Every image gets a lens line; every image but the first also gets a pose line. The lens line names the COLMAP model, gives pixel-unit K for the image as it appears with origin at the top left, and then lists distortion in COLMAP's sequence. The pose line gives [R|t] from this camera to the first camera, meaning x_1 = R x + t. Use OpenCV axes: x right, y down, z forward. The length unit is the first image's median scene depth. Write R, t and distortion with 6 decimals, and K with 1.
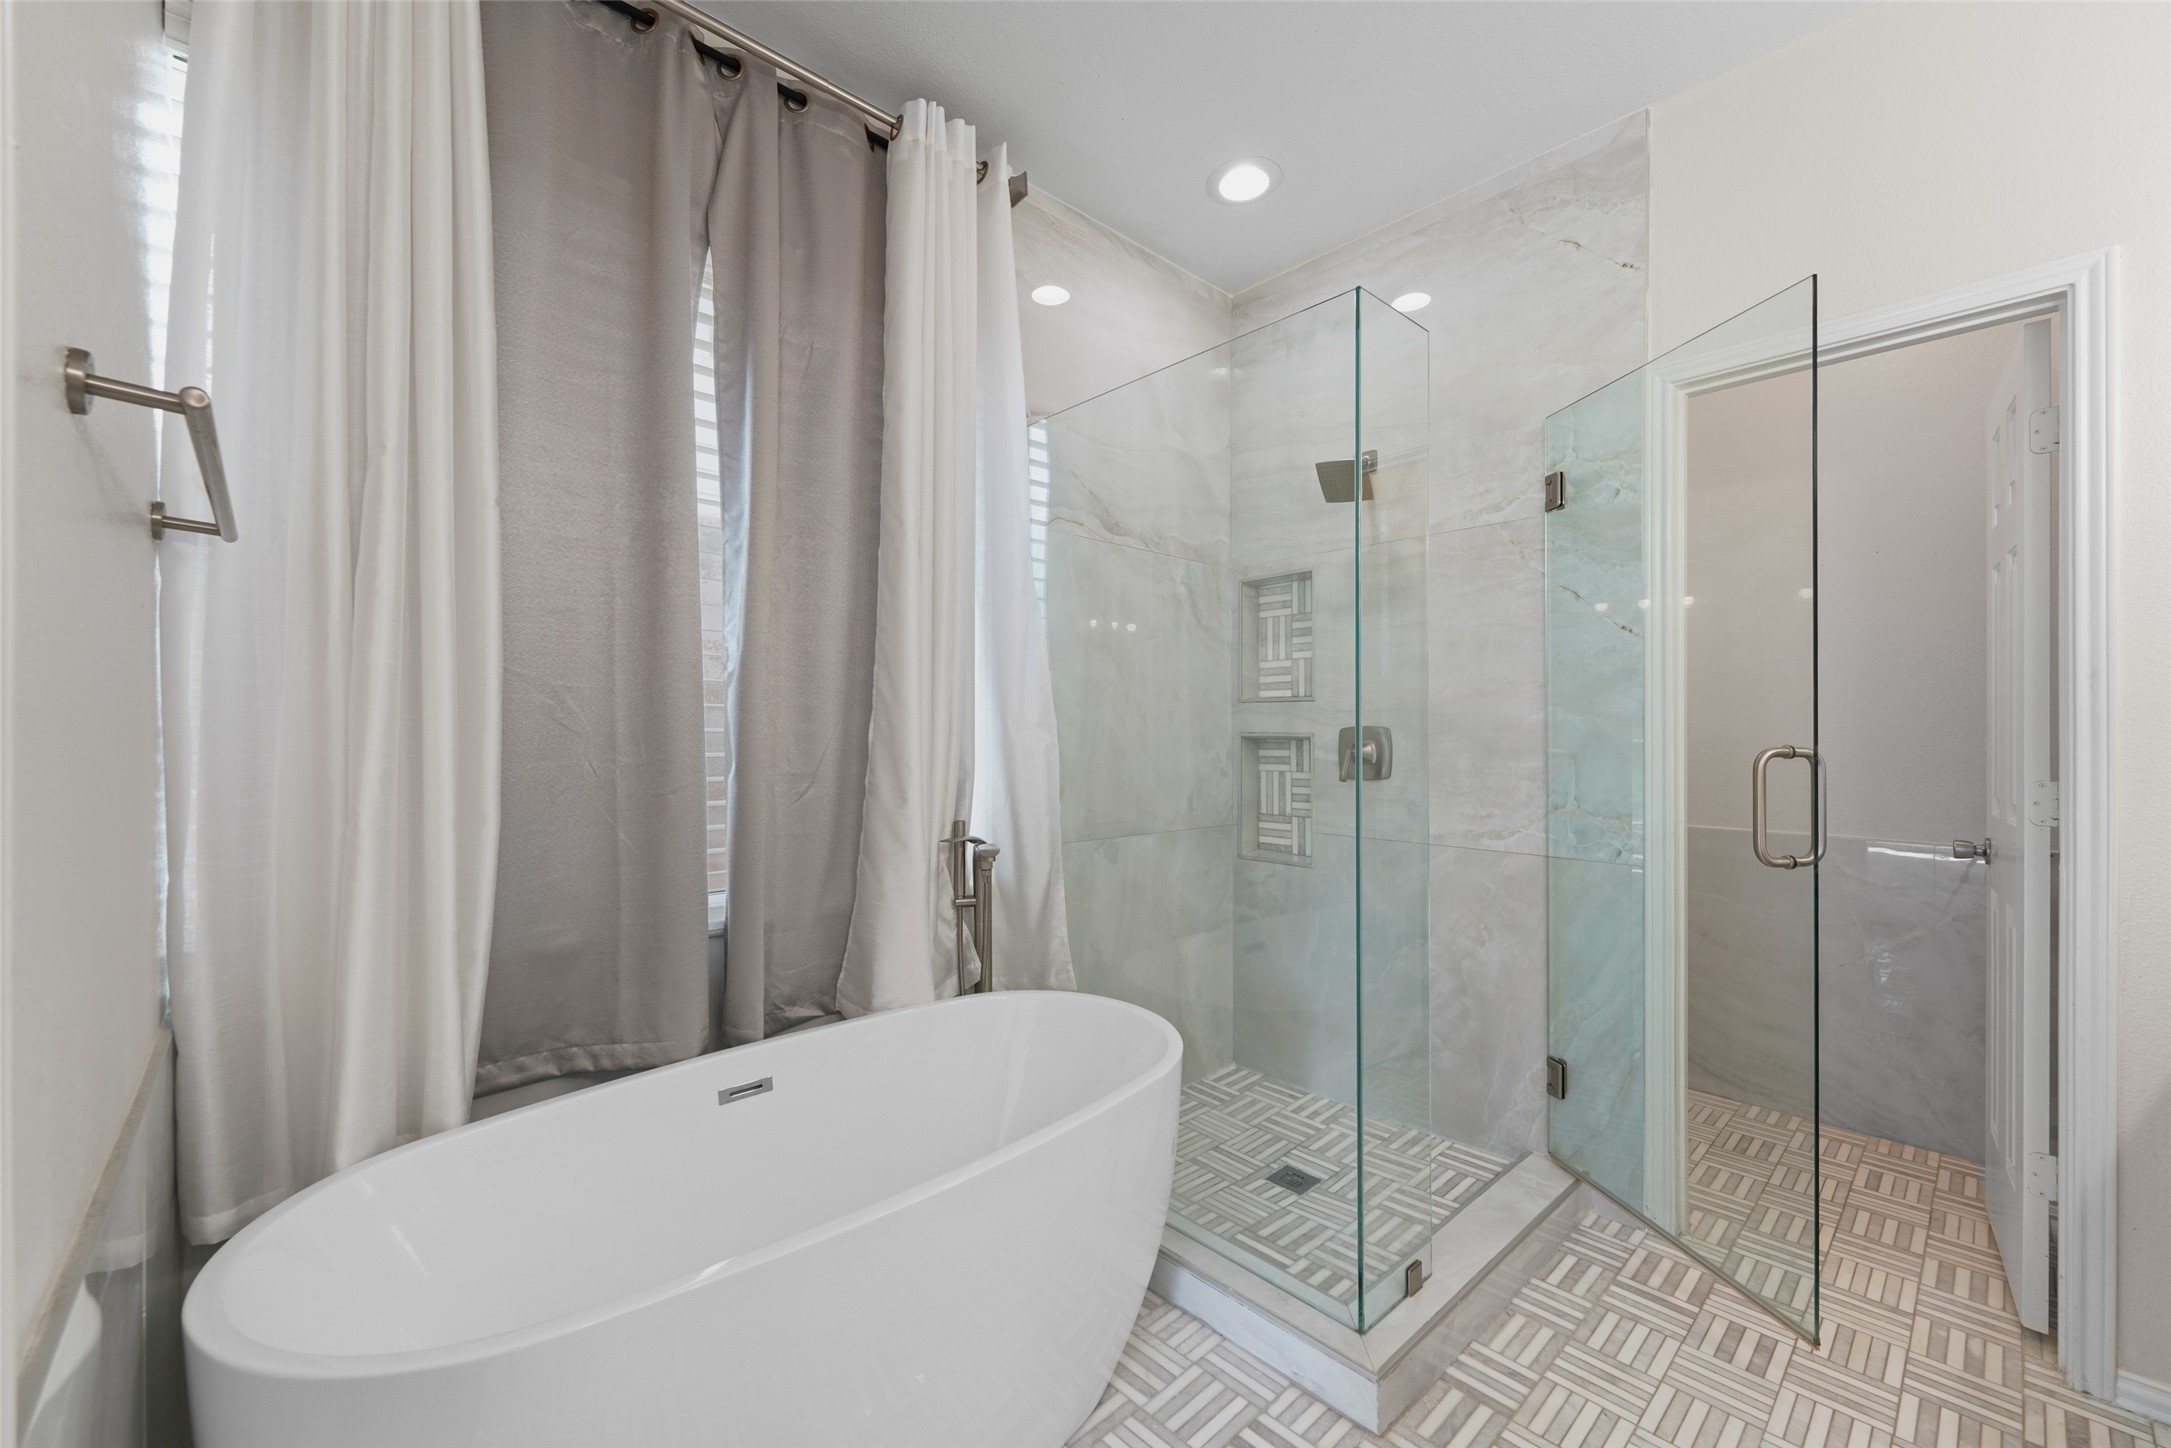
lens RADIAL K [[872.2, 0, 1076.7], [0, 872.2, 729.6], [0, 0, 1]] dist [0.020700, -0.006581]
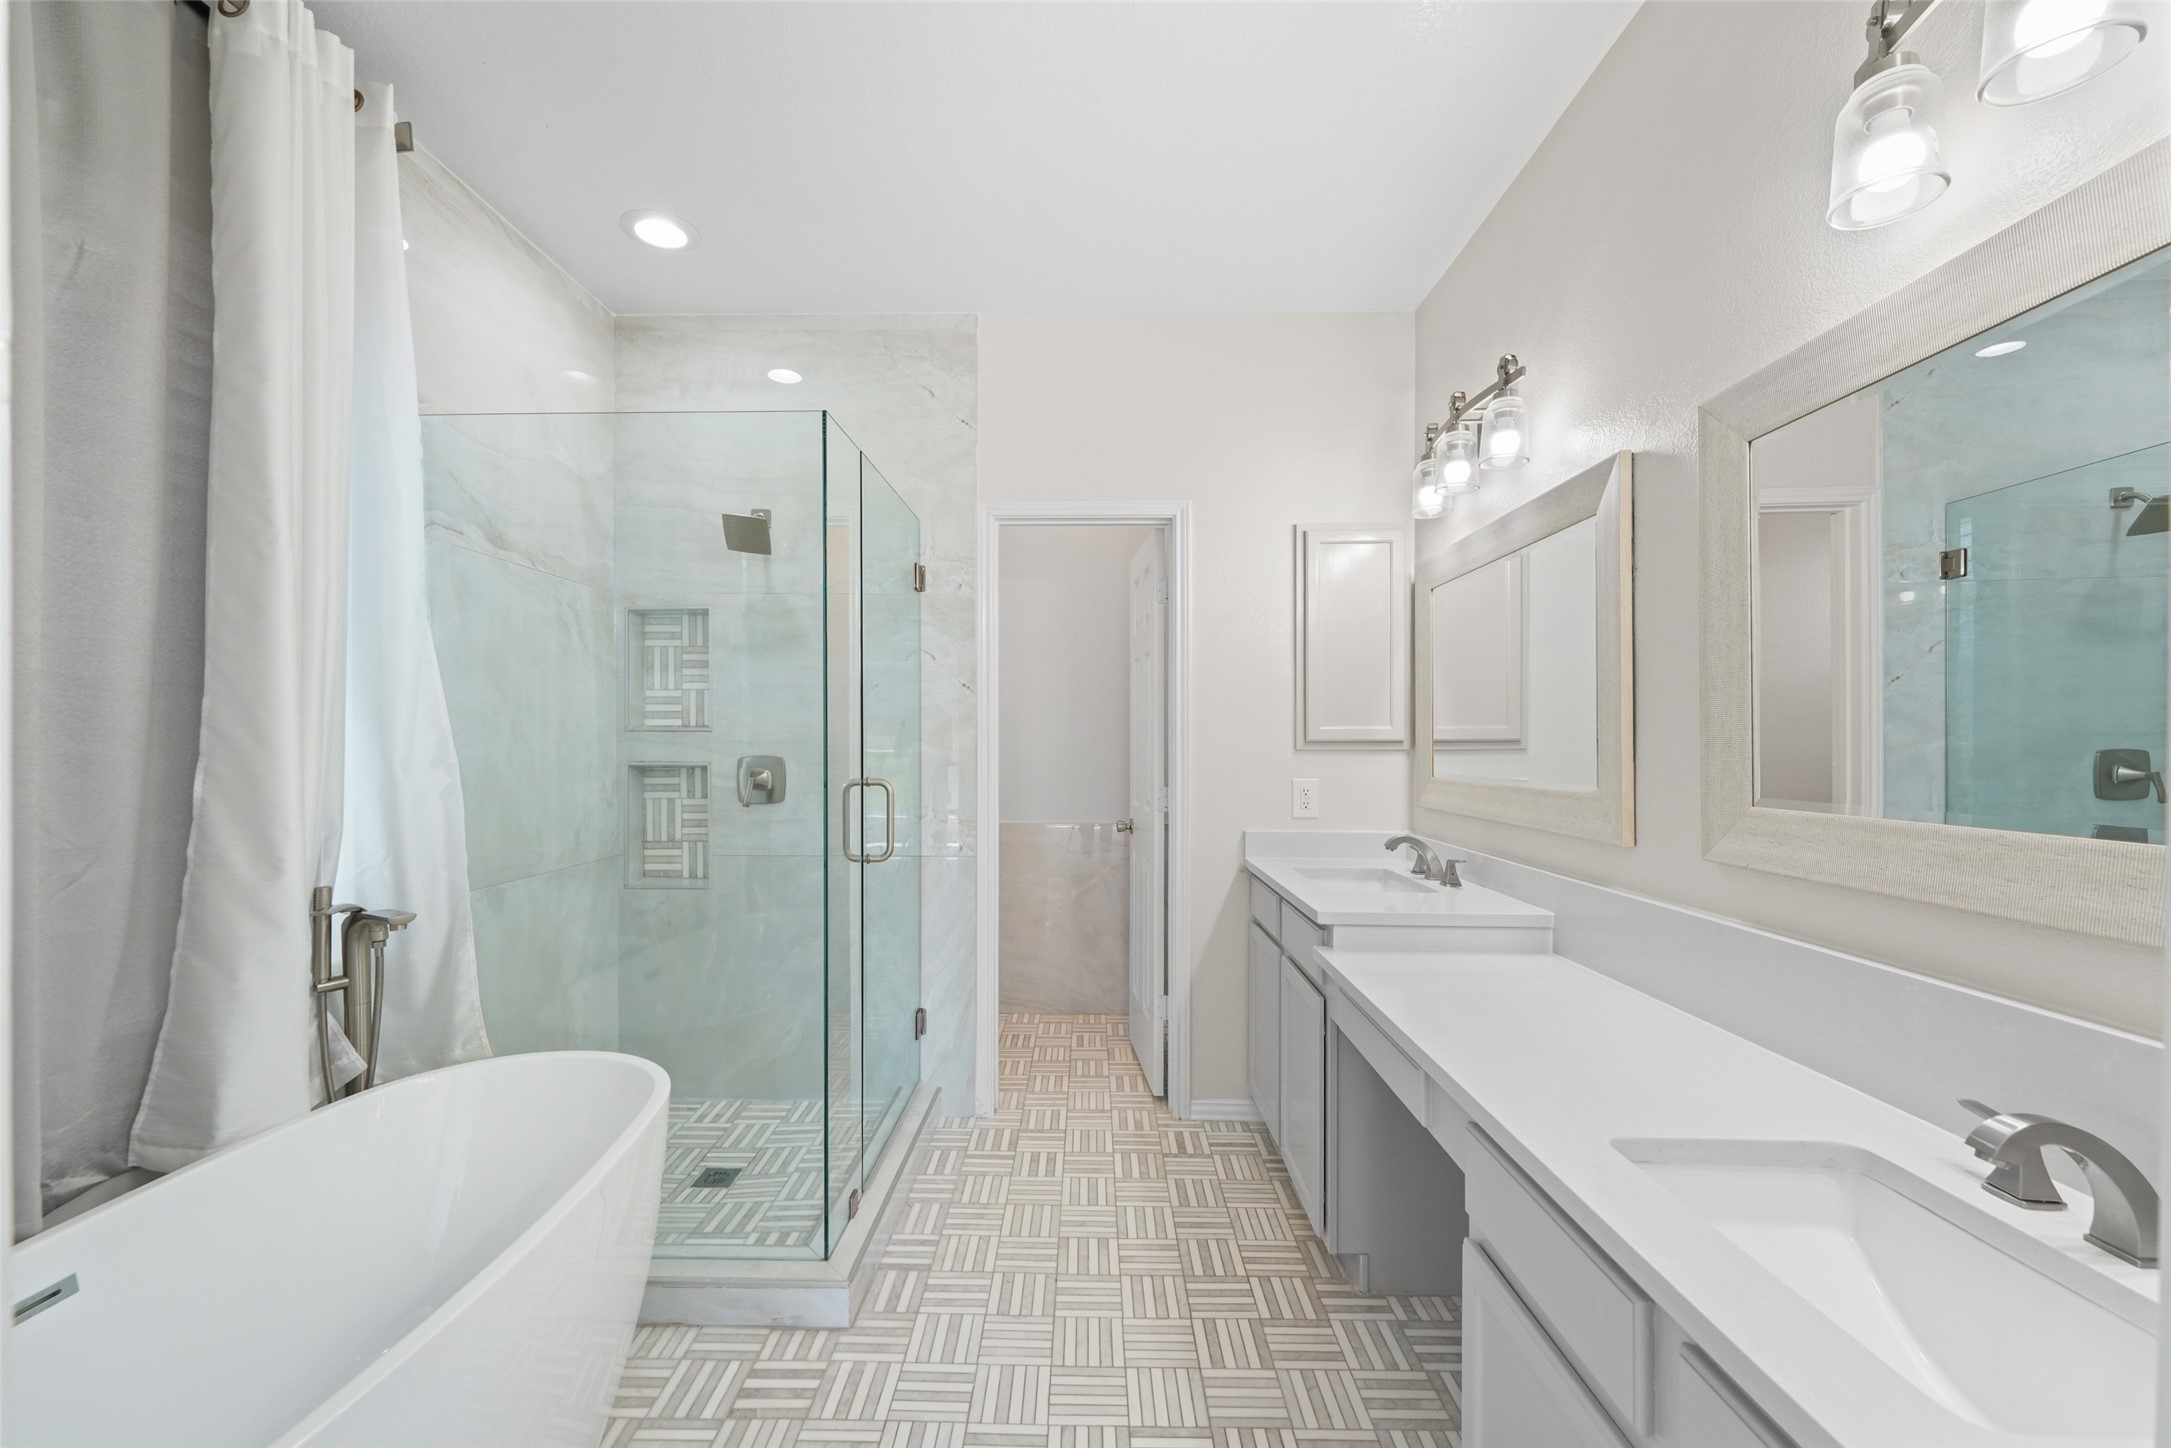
lens RADIAL K [[866.5, 0, 1089.8], [0, 866.5, 738.3], [0, 0, 1]] dist [0.006677, -0.000269]
pose [[0.686066, -0.000619, 0.727539, -0.230655], [-0.003305, 0.999987, 0.003967, -0.039036], [-0.727532, -0.005126, 0.686054, -0.075159]]
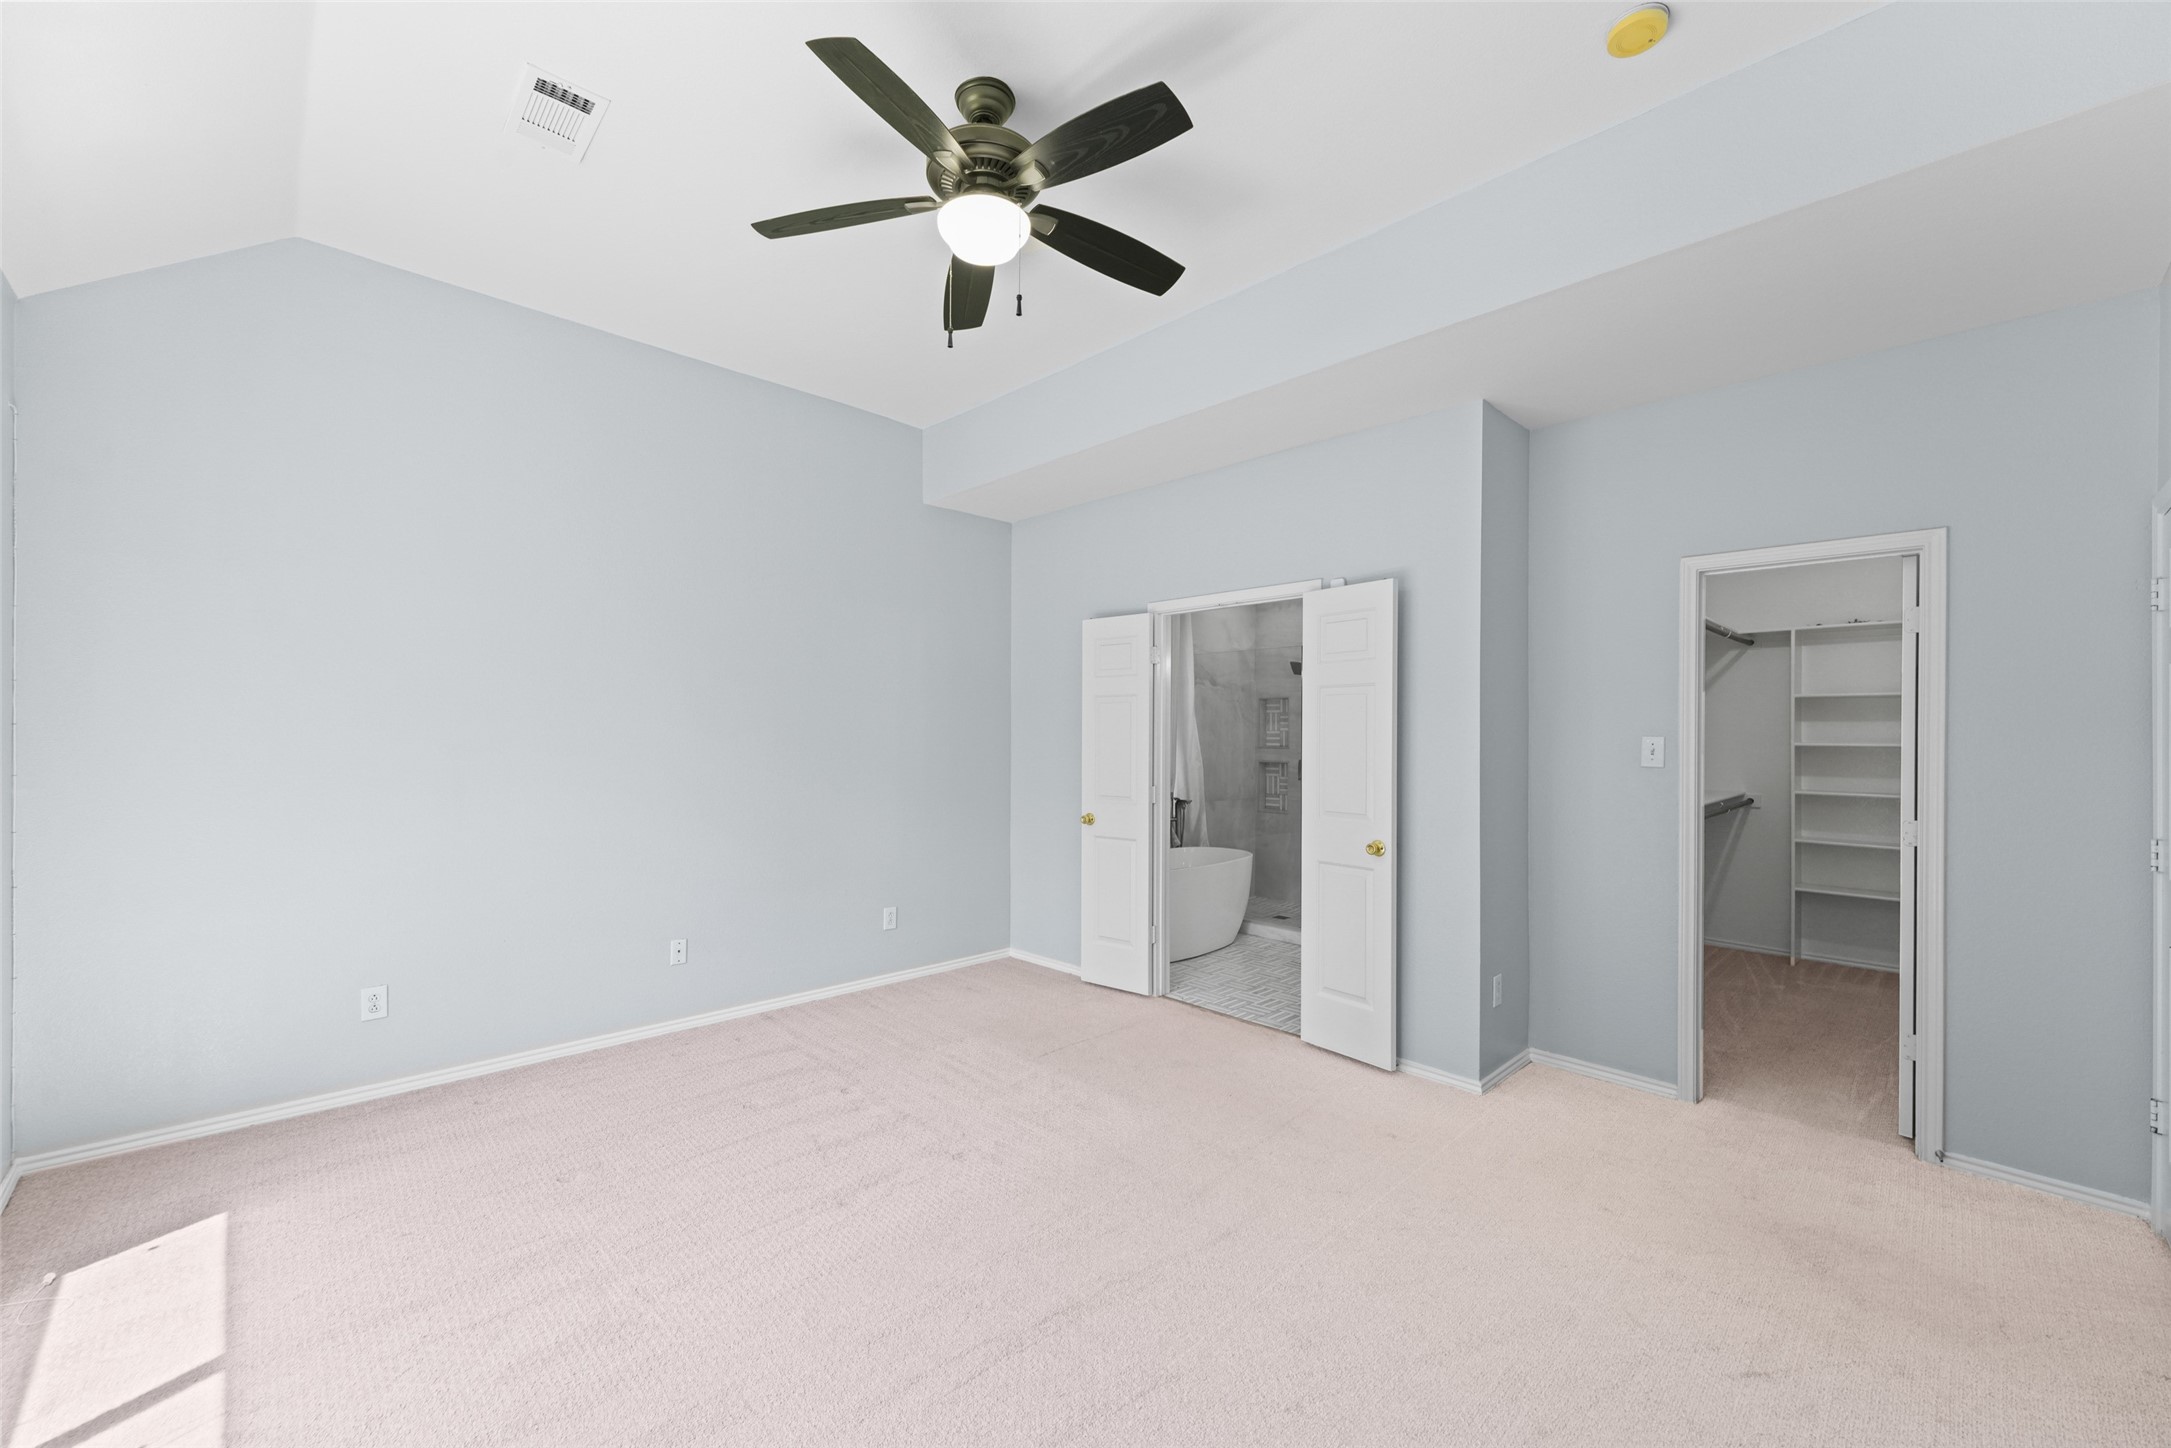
lens RADIAL K [[866.5, 0, 1089.8], [0, 866.5, 738.3], [0, 0, 1]] dist [0.006677, -0.000269]
pose [[0.999008, 0.004913, 0.044251, -0.537907], [-0.004910, 0.999988, -0.000182, -0.076154], [-0.044252, -0.000035, 0.999020, -1.920028]]
